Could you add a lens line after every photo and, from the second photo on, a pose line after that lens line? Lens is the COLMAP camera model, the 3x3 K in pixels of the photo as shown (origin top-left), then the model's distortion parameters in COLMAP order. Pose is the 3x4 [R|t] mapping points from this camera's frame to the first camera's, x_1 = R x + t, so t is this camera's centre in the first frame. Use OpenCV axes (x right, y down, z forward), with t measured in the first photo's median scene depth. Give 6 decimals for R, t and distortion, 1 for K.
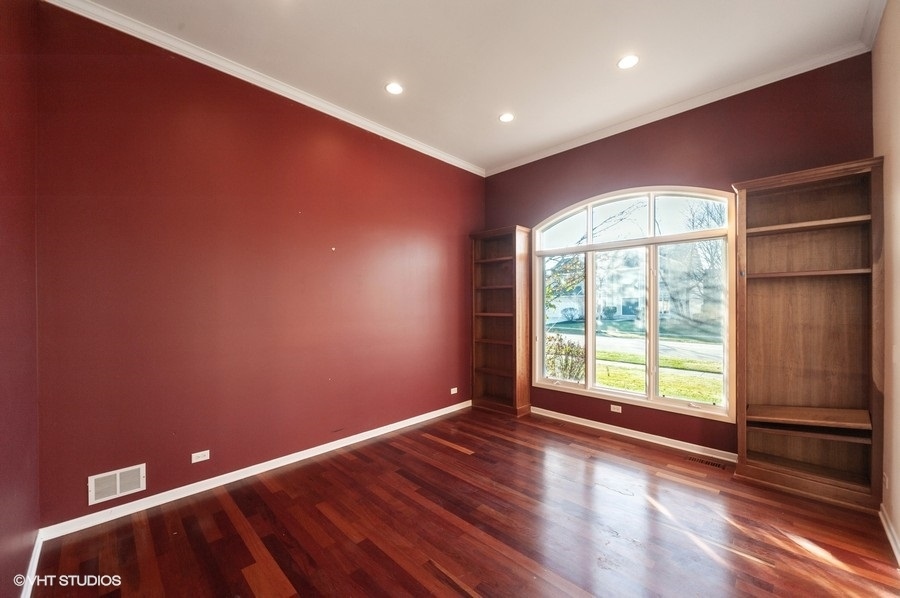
lens RADIAL K [[358.3, 0, 450.8], [0, 358.3, 300.3], [0, 0, 1]] dist [-0.008045, -0.000220]
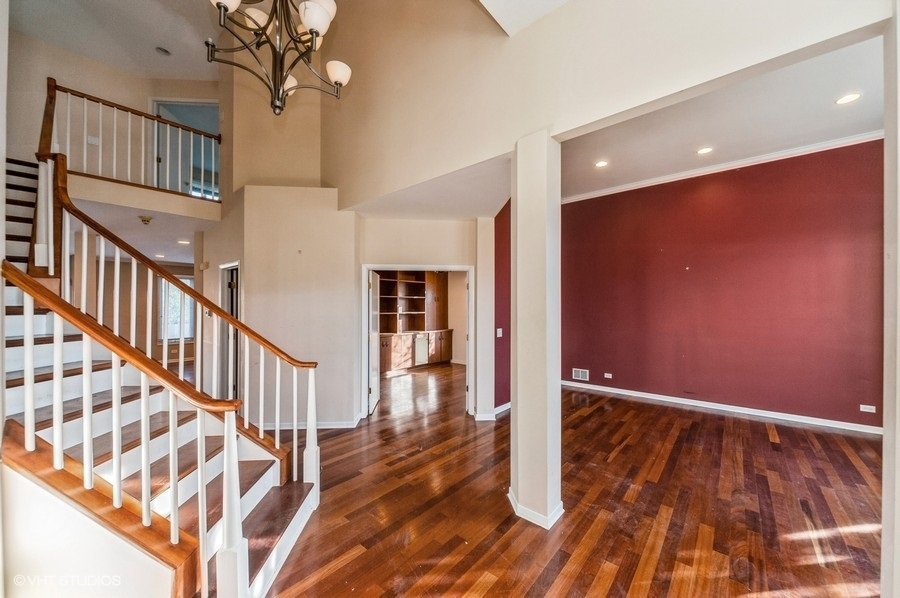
lens RADIAL K [[337.7, 0, 453.1], [0, 337.7, 302.8], [0, 0, 1]] dist [0.001534, 0.000017]
pose [[0.054887, -0.008615, -0.998455, 1.389996], [0.001543, 0.999962, -0.008543, 0.012571], [0.998491, -0.001072, 0.054899, -0.059076]]
